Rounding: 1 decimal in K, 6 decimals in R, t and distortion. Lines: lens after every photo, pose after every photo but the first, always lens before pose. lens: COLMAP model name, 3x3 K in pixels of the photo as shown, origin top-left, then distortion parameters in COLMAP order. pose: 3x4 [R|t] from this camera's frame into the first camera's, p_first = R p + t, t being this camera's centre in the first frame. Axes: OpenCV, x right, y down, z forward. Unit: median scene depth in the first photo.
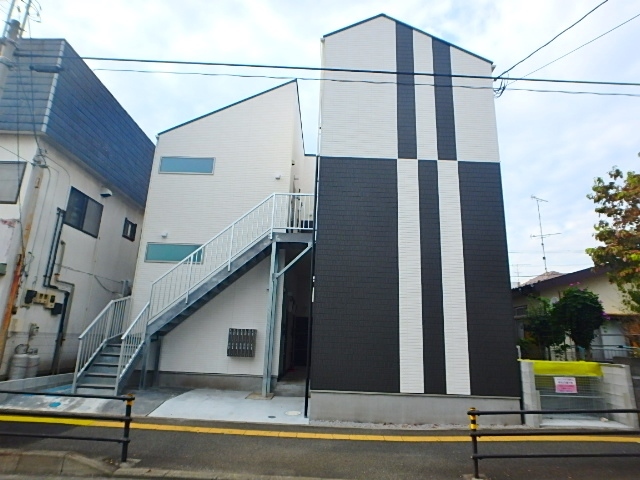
lens RADIAL K [[395.2, 0, 320.0], [0, 395.2, 240.0], [0, 0, 1]] dist [-0.060950, 0.037005]
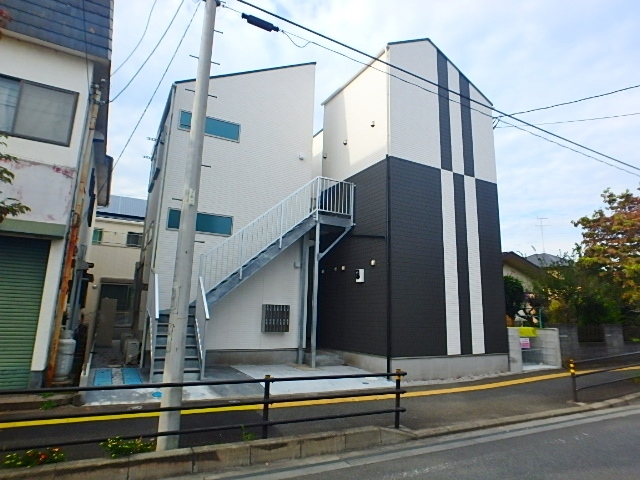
lens RADIAL K [[393.0, 0, 320.0], [0, 393.0, 240.0], [0, 0, 1]] dist [-0.053857, -0.000458]
pose [[0.879787, 0.076134, 0.469232, -0.692738], [-0.111745, 0.992554, 0.048472, -0.002658], [-0.462047, -0.095079, 0.881744, 0.082498]]
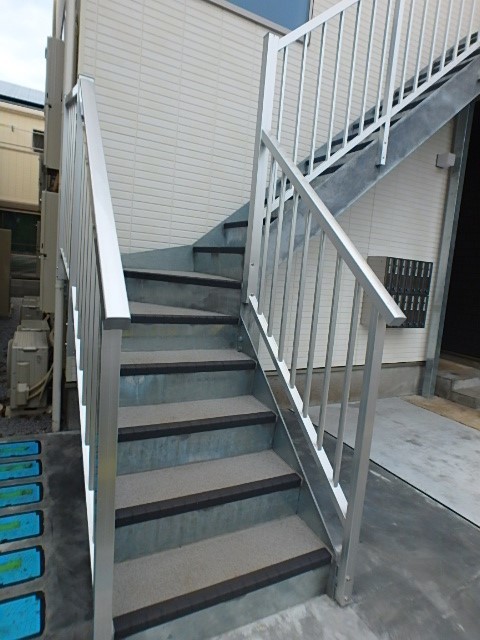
lens RADIAL K [[393.0, 0, 240.0], [0, 393.0, 320.0], [0, 0, 1]] dist [-0.053857, -0.000458]
pose [[0.882750, -0.023249, 0.469268, -0.617878], [-0.168515, 0.916657, 0.362411, 0.201557], [-0.438584, -0.398997, 0.805261, 0.874191]]
